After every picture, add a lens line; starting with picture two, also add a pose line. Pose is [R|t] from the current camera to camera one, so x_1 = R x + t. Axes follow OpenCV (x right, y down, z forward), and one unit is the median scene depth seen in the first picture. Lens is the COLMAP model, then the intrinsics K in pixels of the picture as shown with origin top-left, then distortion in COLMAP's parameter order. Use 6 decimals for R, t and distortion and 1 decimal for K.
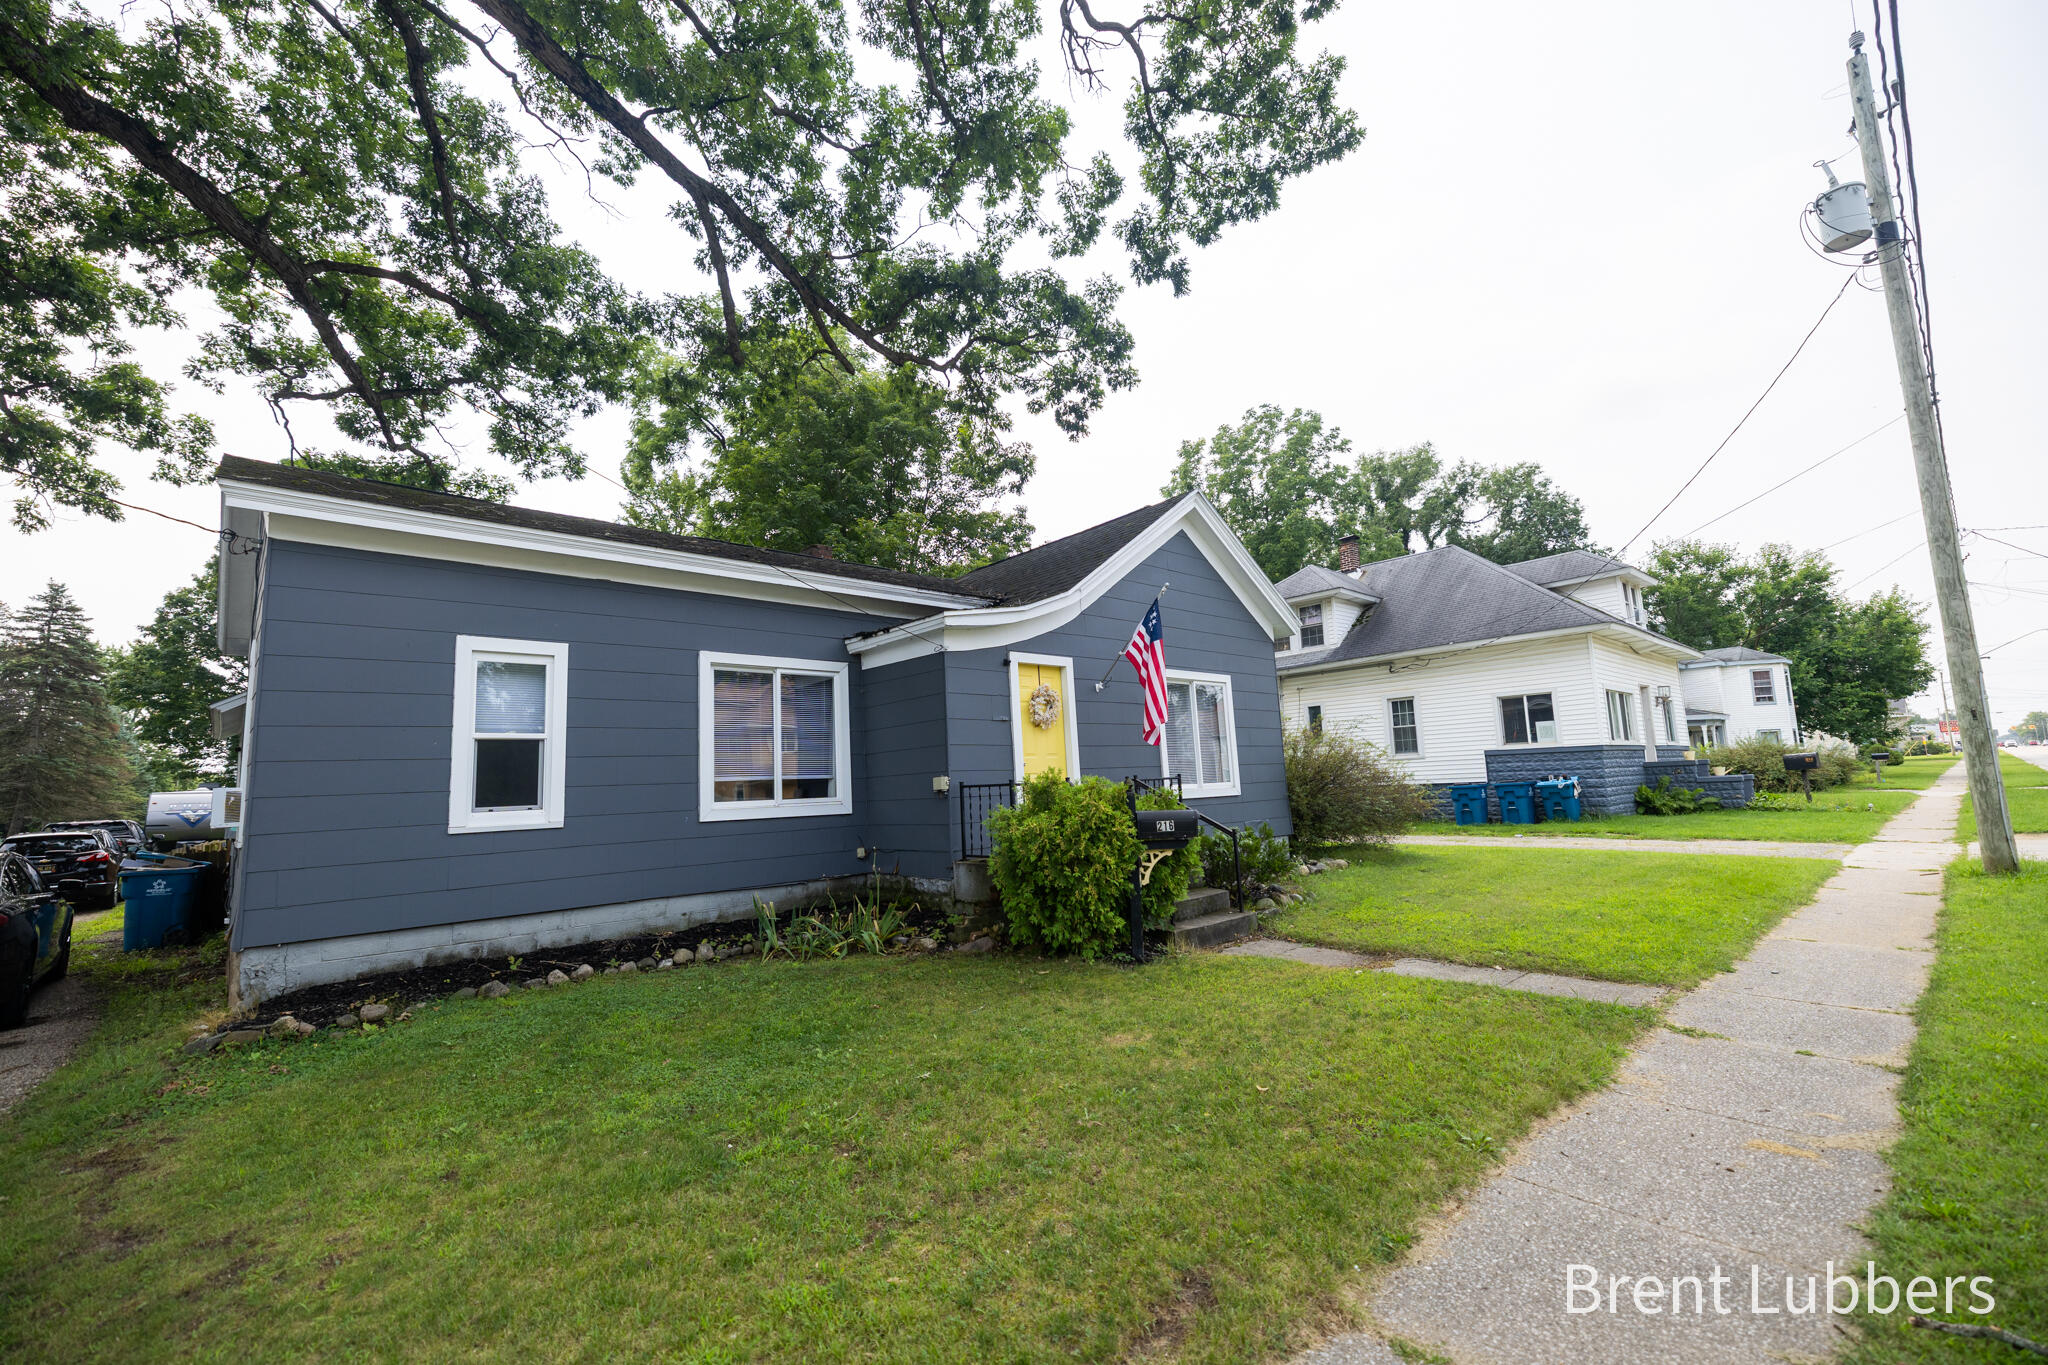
lens RADIAL K [[860.5, 0, 1028.1], [0, 860.5, 684.6], [0, 0, 1]] dist [0.000913, -0.000175]
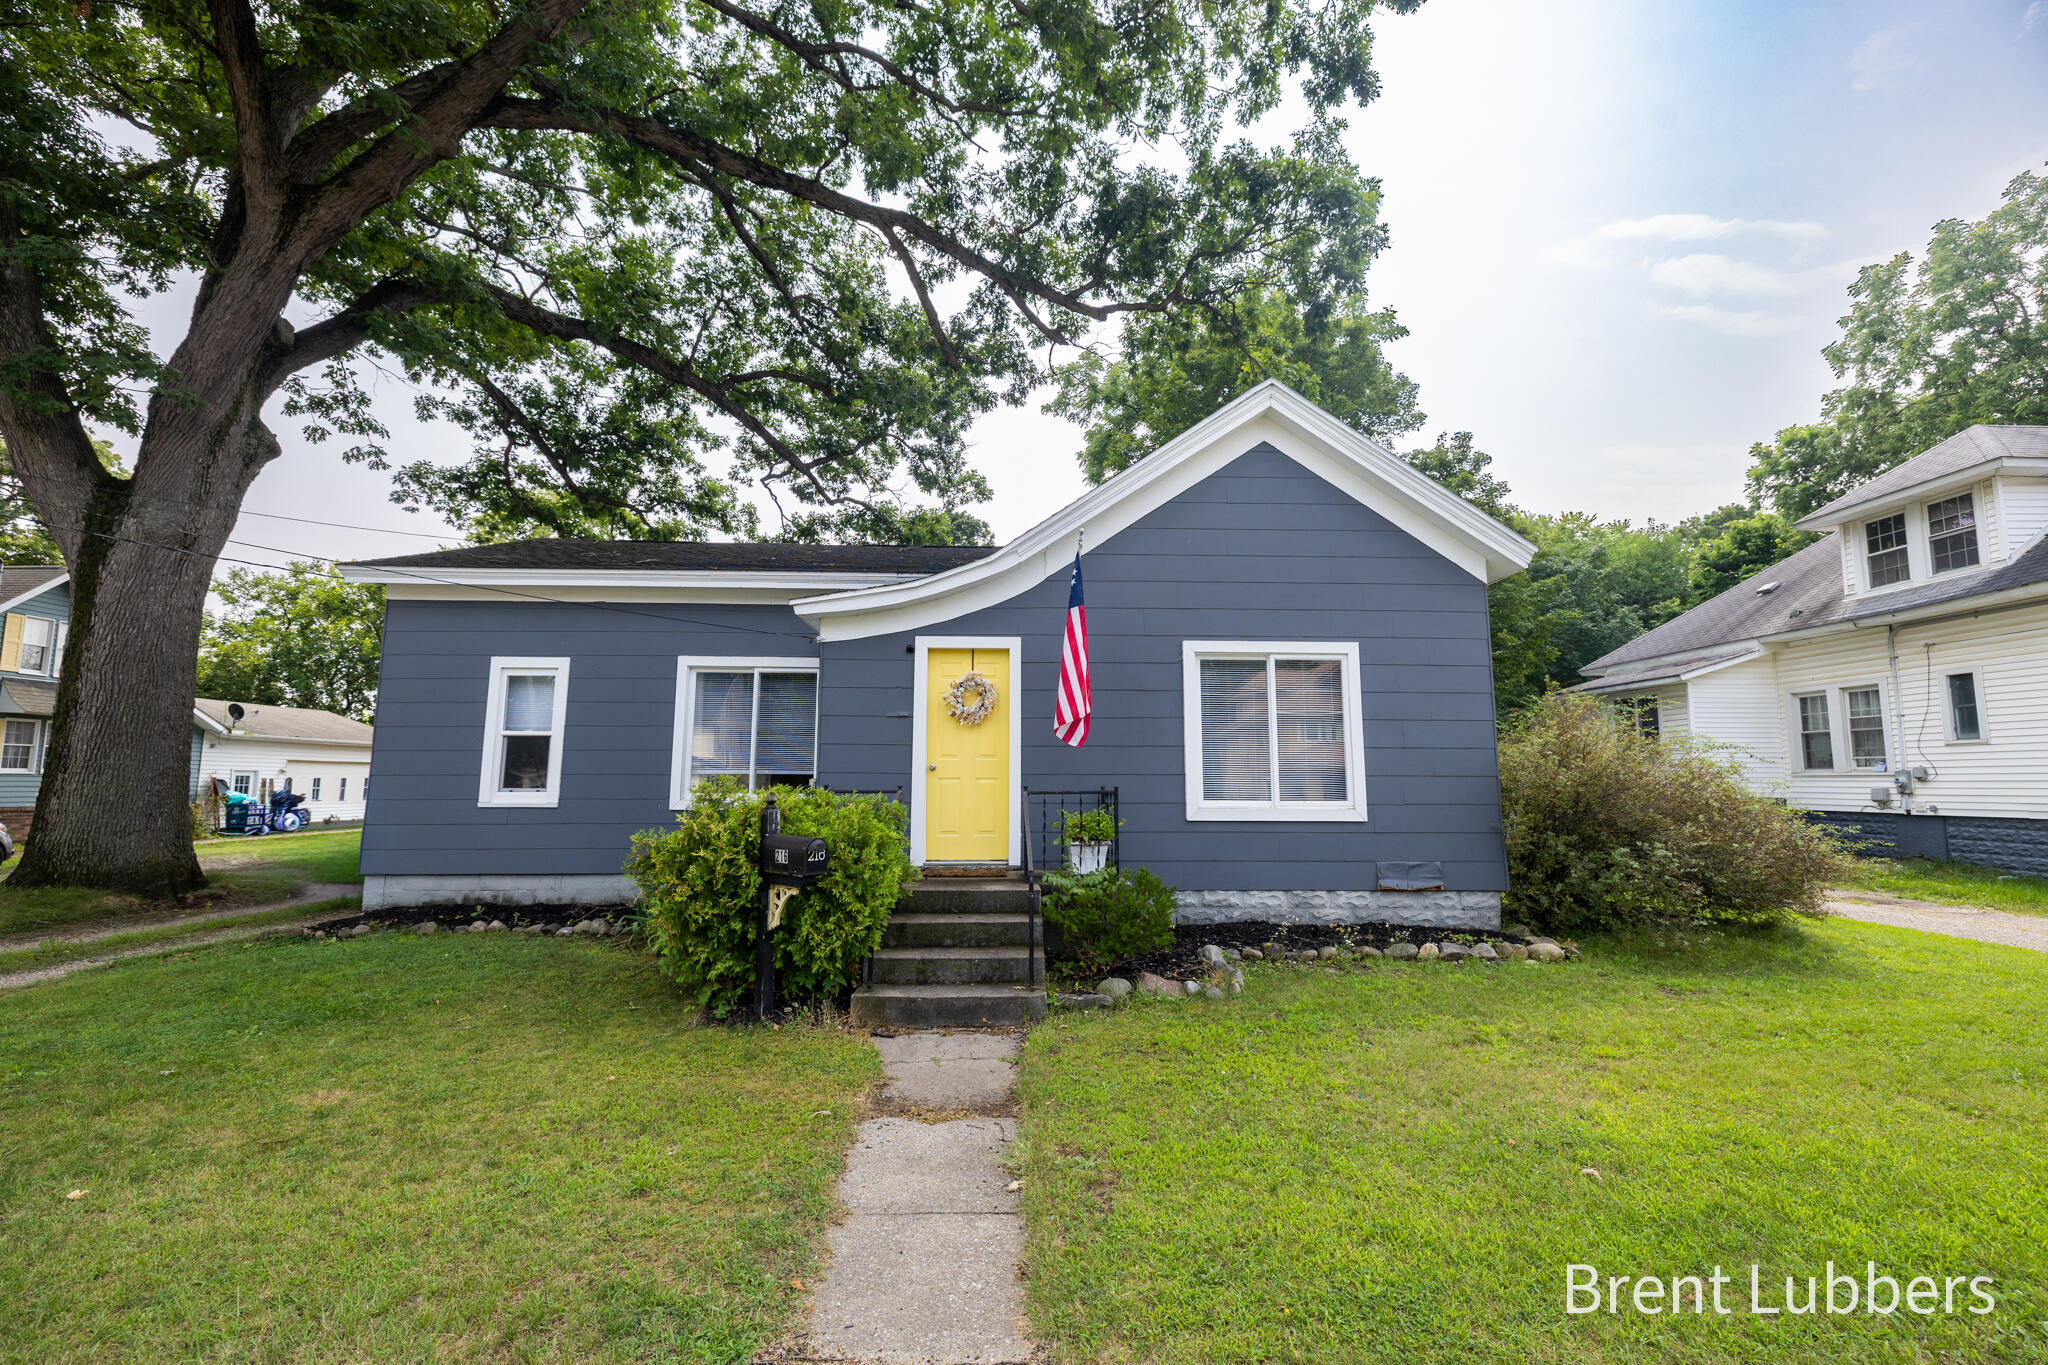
lens RADIAL K [[860.5, 0, 1028.1], [0, 860.5, 684.6], [0, 0, 1]] dist [0.000913, -0.000175]
pose [[0.749155, -0.031128, -0.661663, 0.602130], [0.042411, 0.999100, 0.001016, 0.013493], [0.661036, -0.028823, 0.749801, 0.403285]]
